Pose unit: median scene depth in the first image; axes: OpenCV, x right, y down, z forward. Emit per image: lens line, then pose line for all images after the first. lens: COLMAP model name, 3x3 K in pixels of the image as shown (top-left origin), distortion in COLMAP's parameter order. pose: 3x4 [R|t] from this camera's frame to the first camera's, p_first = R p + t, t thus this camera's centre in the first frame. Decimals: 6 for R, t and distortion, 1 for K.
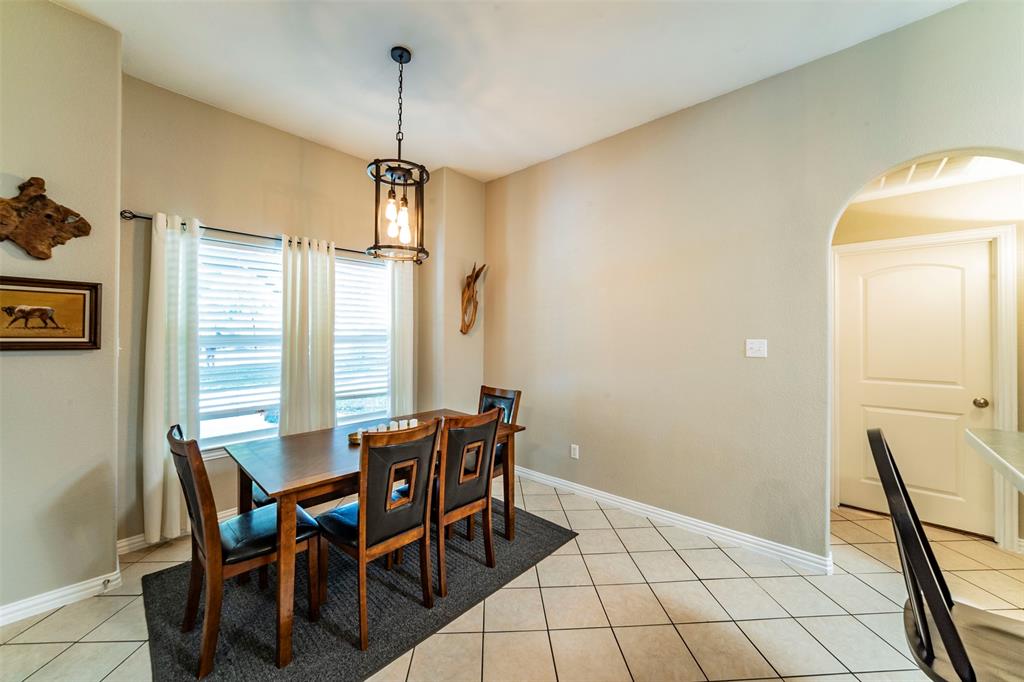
lens RADIAL K [[369.6, 0, 512.0], [0, 369.6, 333.8], [0, 0, 1]] dist [-0.019293, 0.001079]
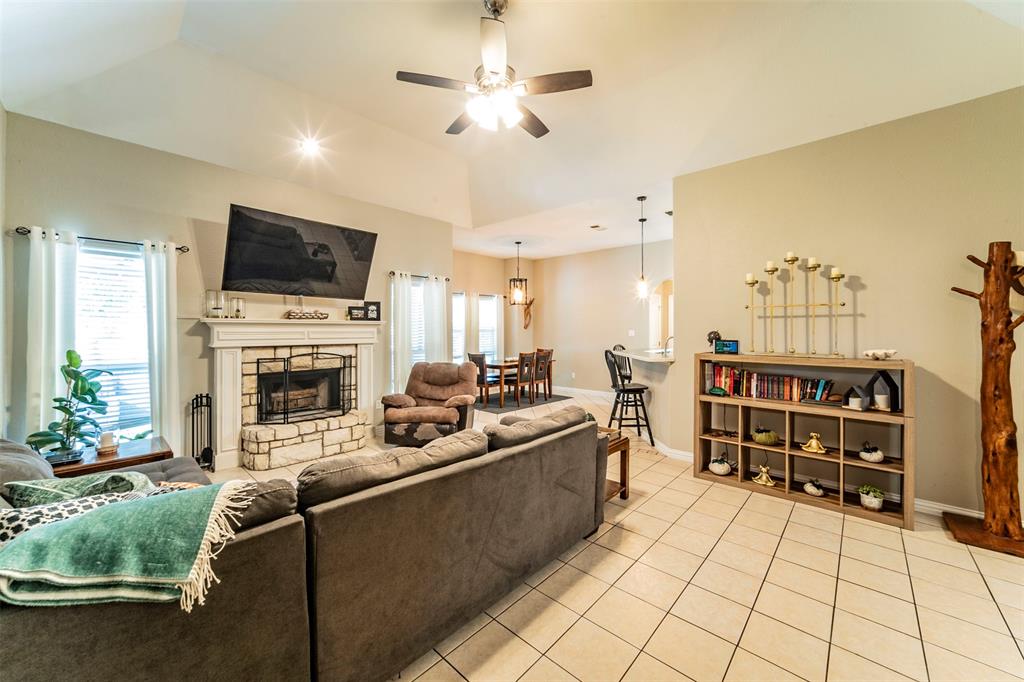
lens RADIAL K [[390.5, 0, 513.8], [0, 390.5, 324.8], [0, 0, 1]] dist [-0.000945, -0.000243]
pose [[0.999992, -0.000424, -0.004039, -0.296458], [0.000420, 0.999999, -0.000988, -0.028177], [0.004040, 0.000986, 0.999991, -2.213051]]
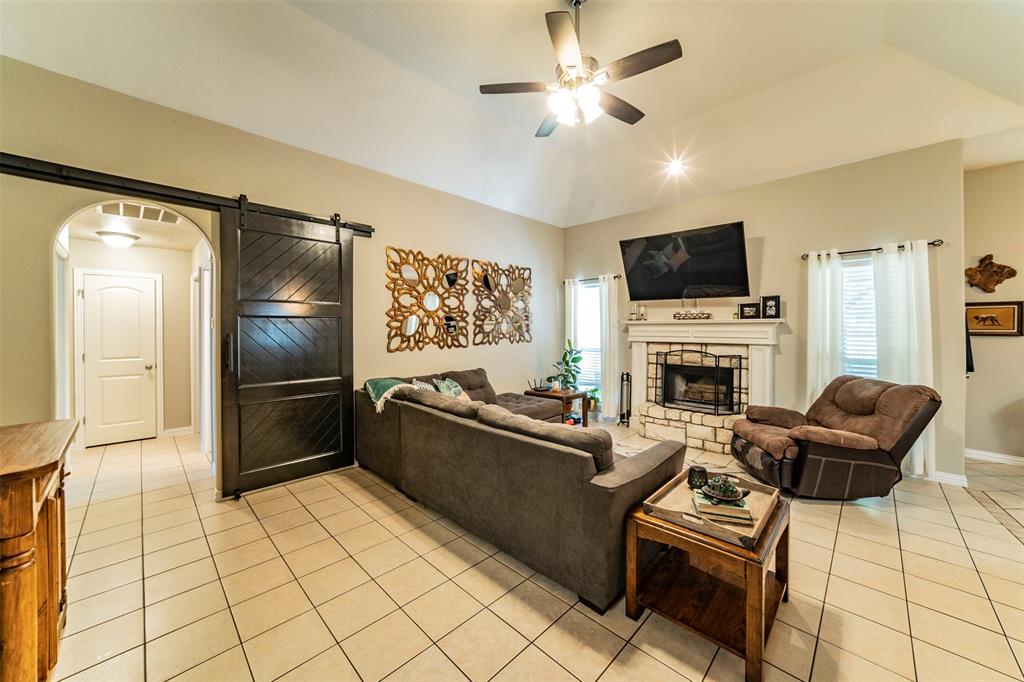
lens RADIAL K [[369.6, 0, 509.6], [0, 369.6, 328.8], [0, 0, 1]] dist [-0.019293, 0.001079]
pose [[-0.043684, -0.002768, -0.999042, 0.655745], [0.008499, 0.999959, -0.003142, -0.009812], [0.999009, -0.008629, -0.043659, -1.258362]]
